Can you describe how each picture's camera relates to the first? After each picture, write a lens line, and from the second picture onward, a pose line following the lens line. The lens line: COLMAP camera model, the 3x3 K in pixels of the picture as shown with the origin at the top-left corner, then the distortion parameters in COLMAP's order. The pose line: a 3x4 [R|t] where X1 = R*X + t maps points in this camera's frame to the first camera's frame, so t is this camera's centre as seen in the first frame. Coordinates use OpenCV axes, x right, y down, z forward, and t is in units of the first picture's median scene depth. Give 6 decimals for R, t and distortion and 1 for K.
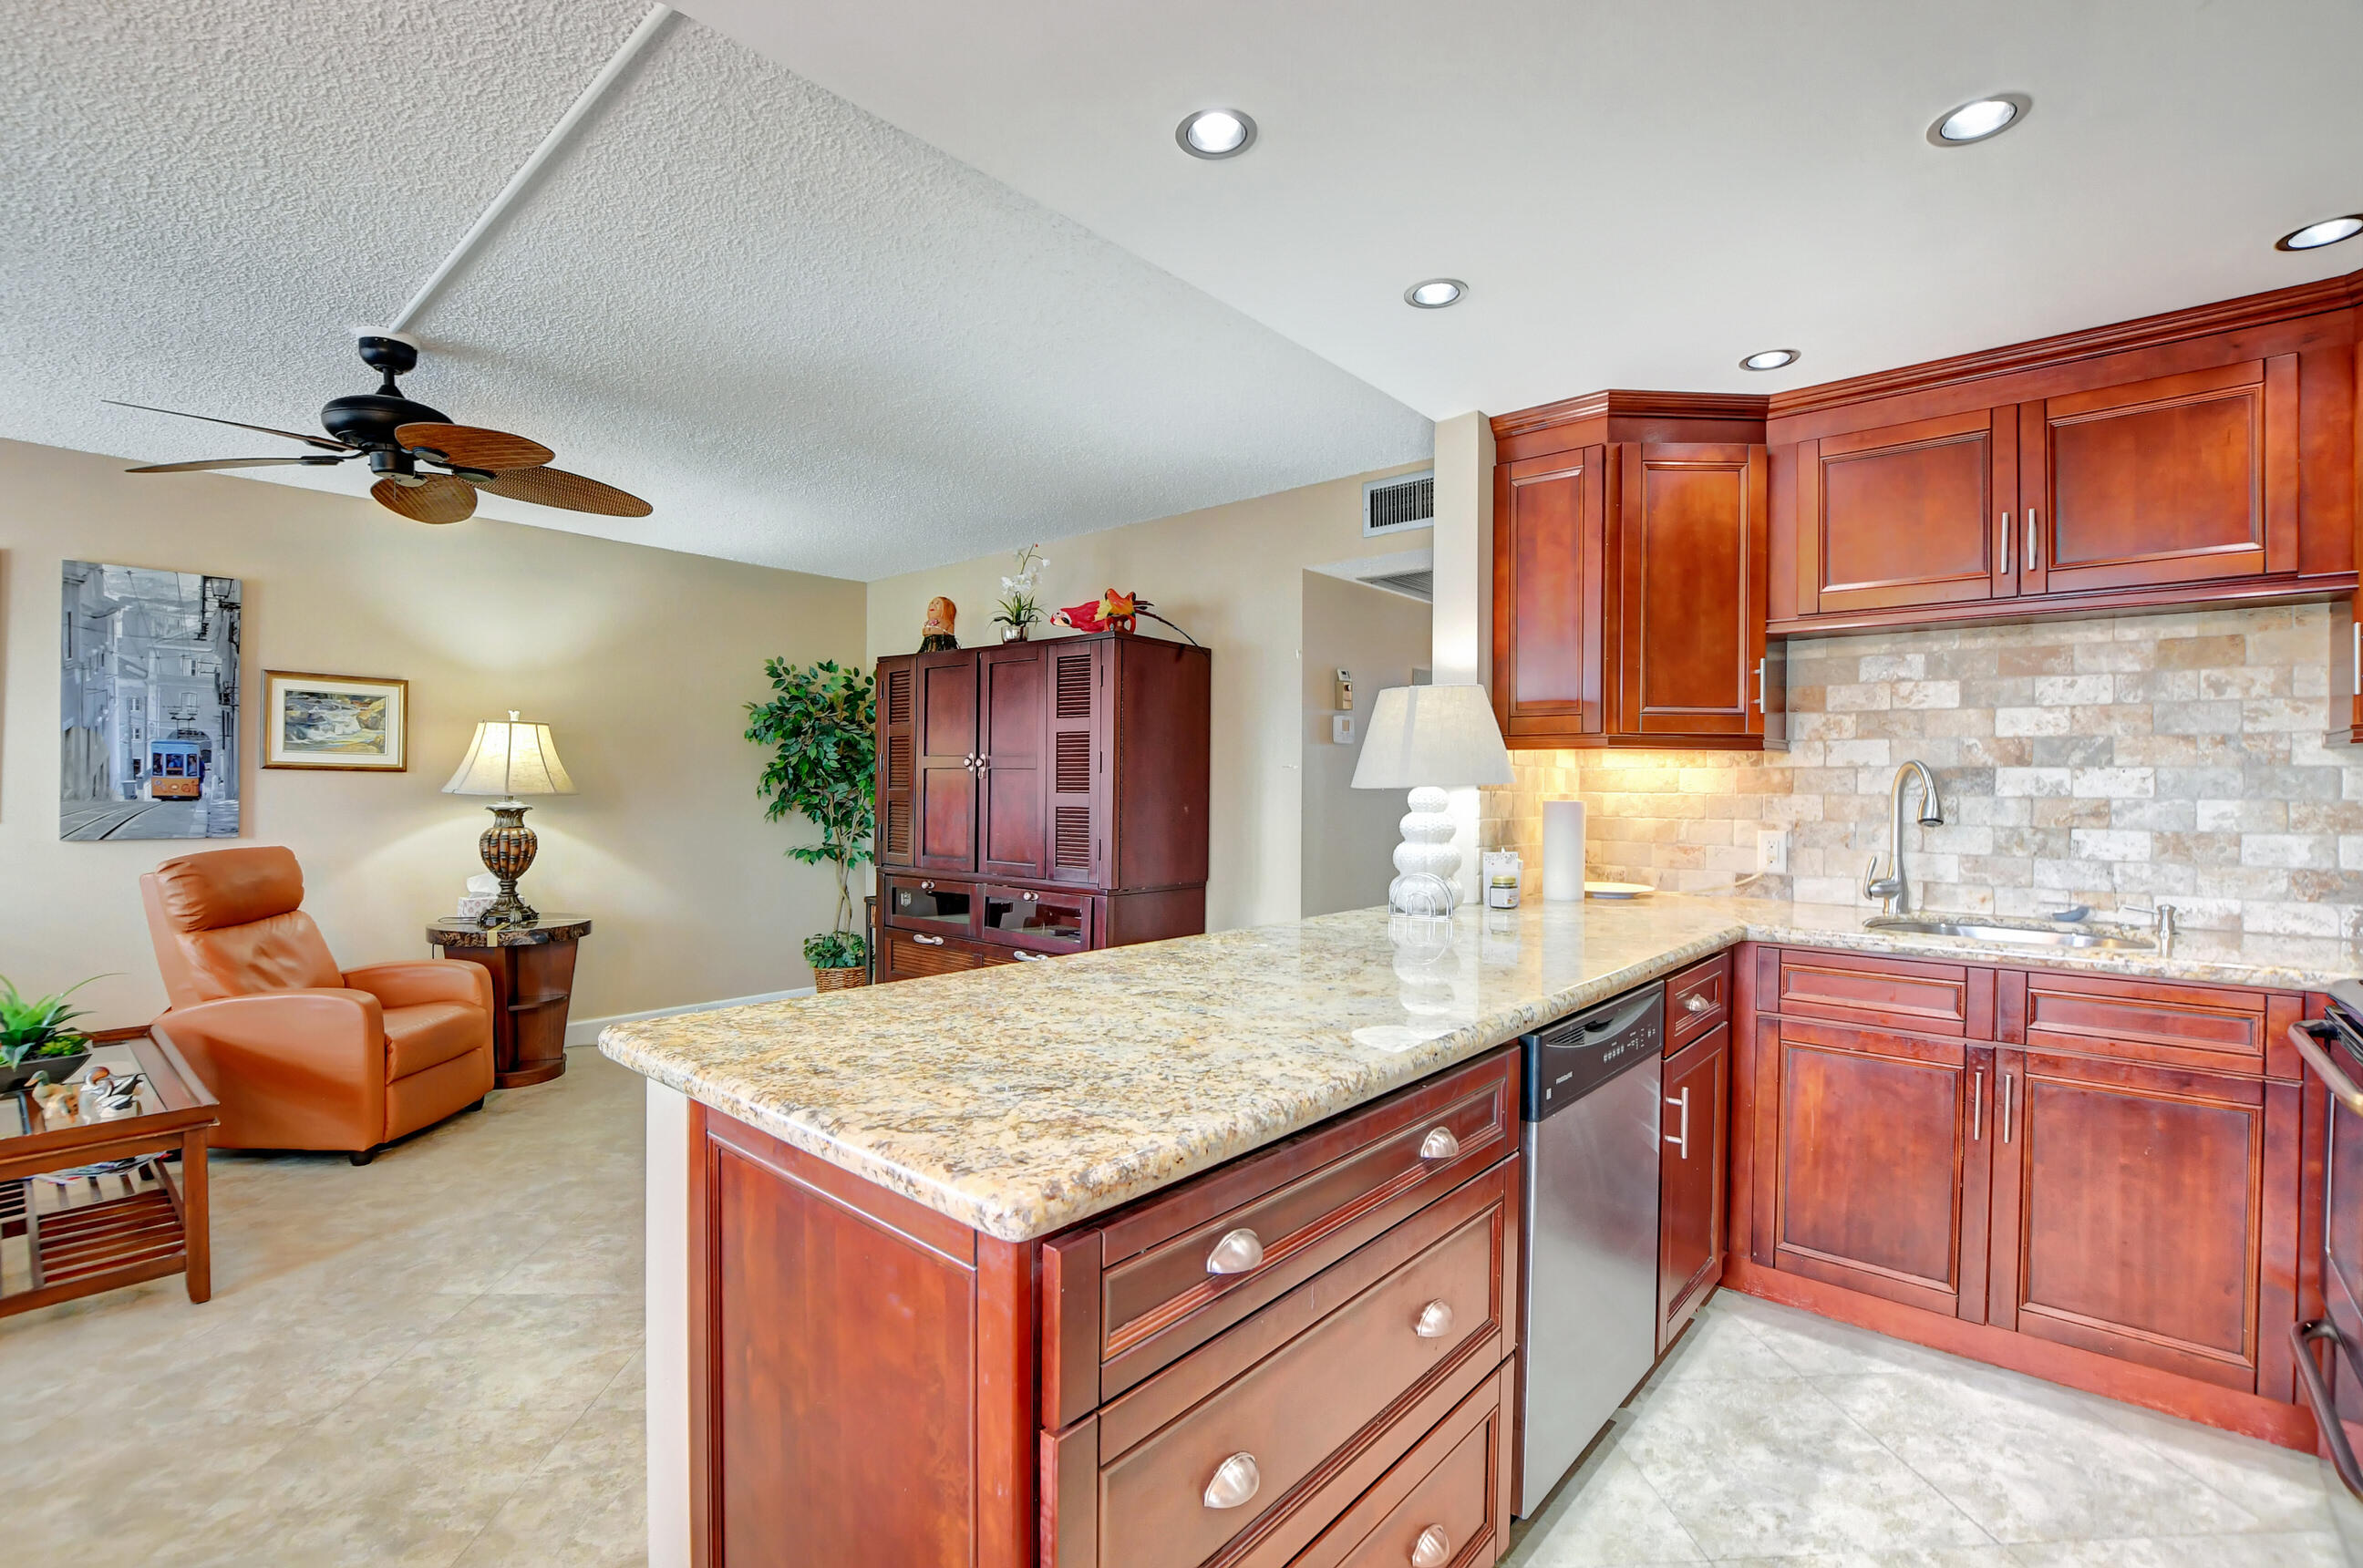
lens RADIAL K [[1050.9, 0, 1164.4], [0, 1050.9, 785.6], [0, 0, 1]] dist [-0.029168, 0.004290]
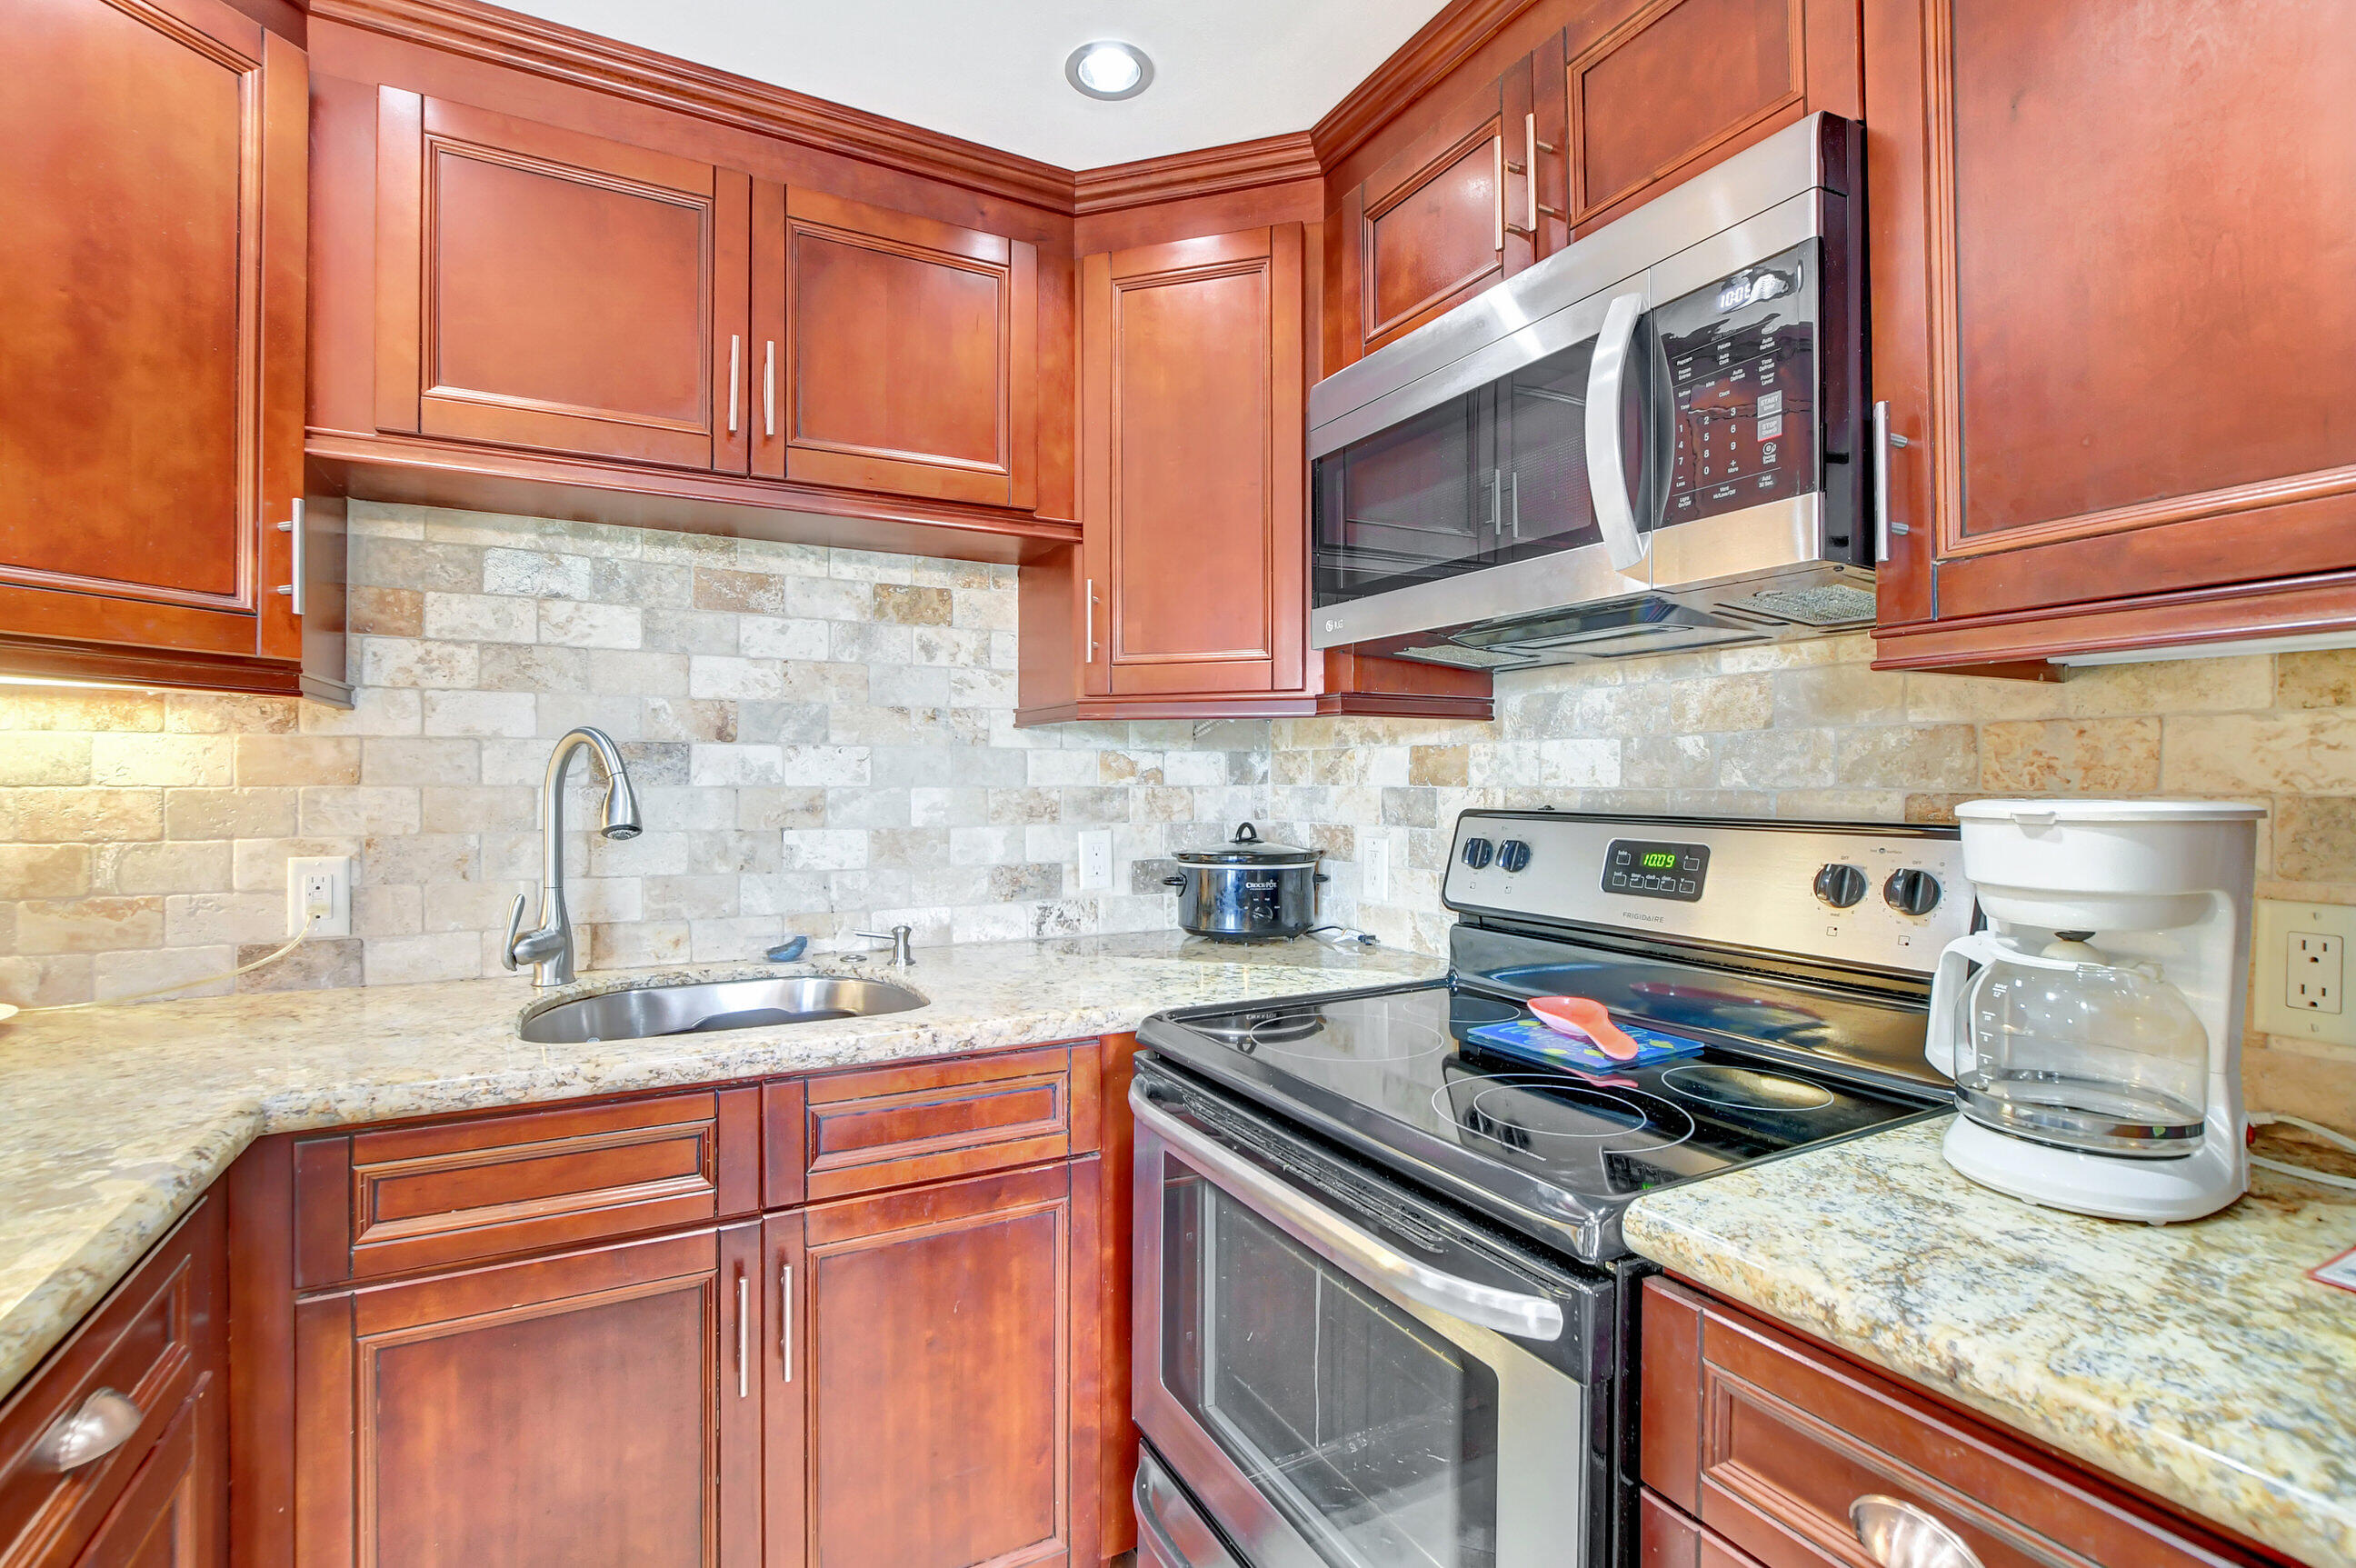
lens RADIAL K [[1053.5, 0, 1162.4], [0, 1053.5, 784.8], [0, 0, 1]] dist [-0.012159, 0.000313]
pose [[0.346522, -0.010542, 0.937982, 0.255887], [0.001236, 0.999941, 0.010781, 0.002359], [-0.938041, -0.002576, 0.346515, 0.450588]]
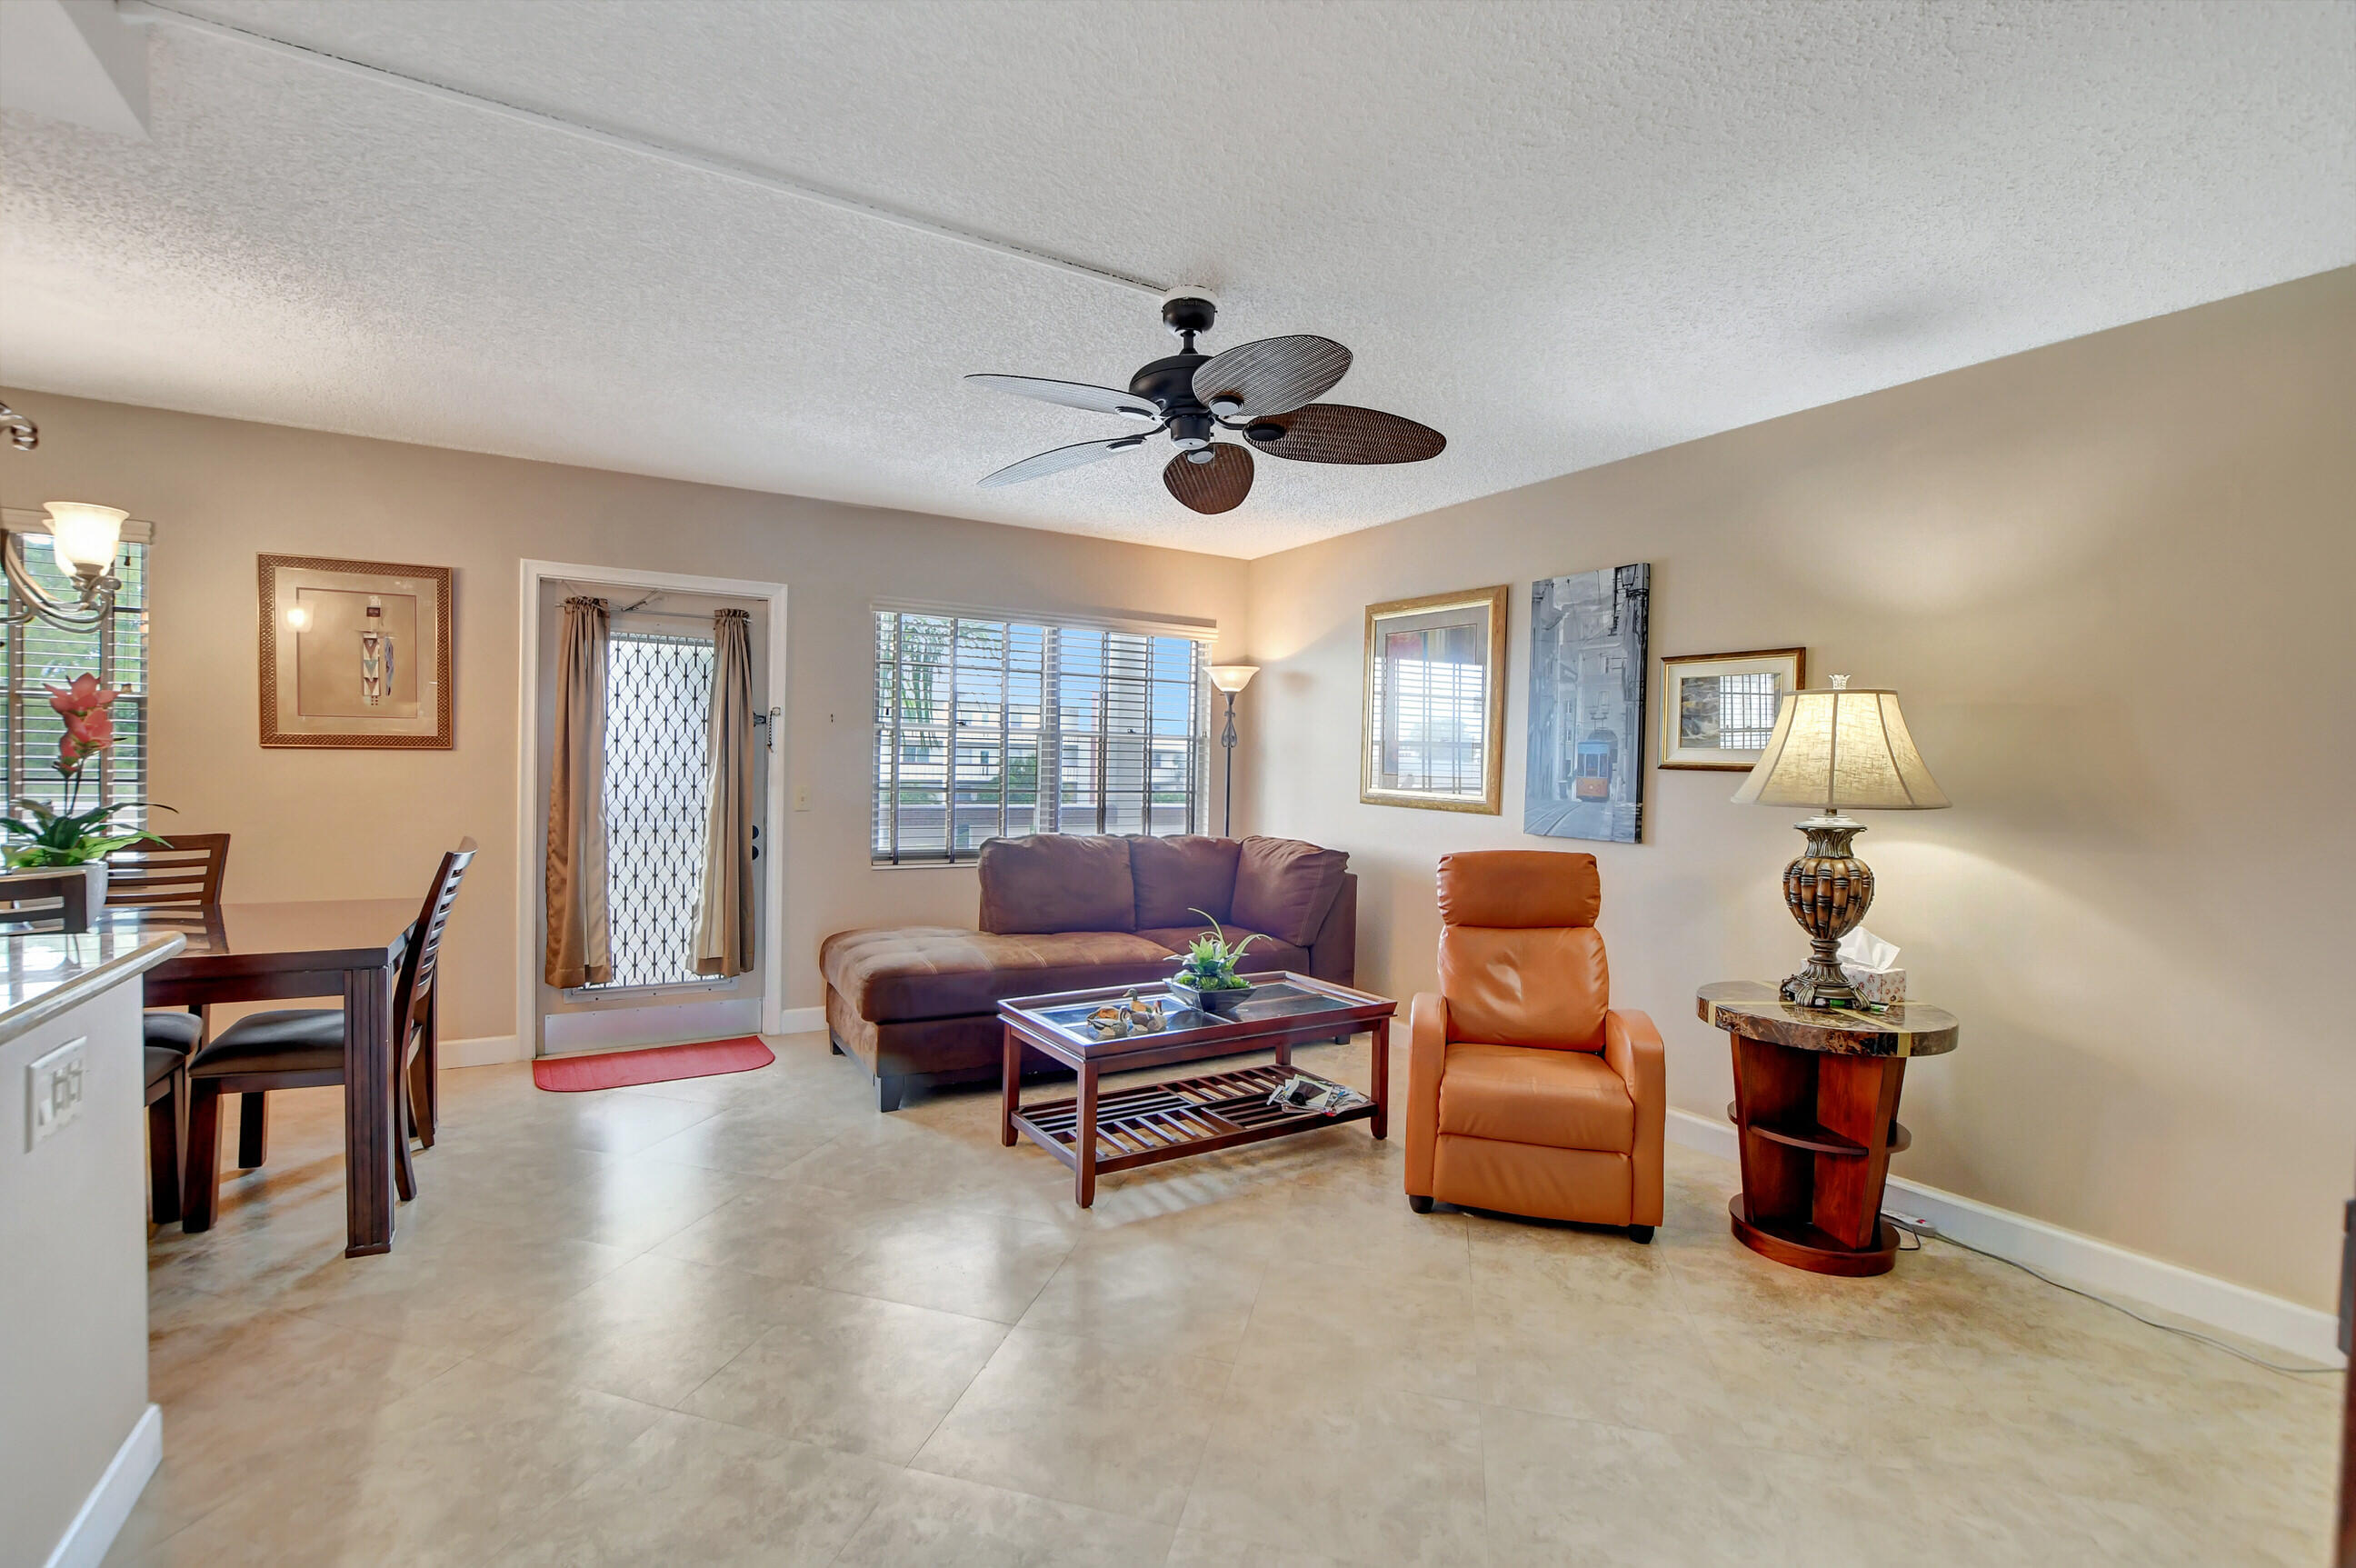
lens RADIAL K [[1028.7, 0, 1142.8], [0, 1028.7, 787.3], [0, 0, 1]] dist [-0.027832, 0.000326]
pose [[-0.315505, 0.003426, -0.948918, 0.149516], [-0.024159, 0.999640, 0.011642, -0.000231], [0.948616, 0.026598, -0.315309, 1.247042]]
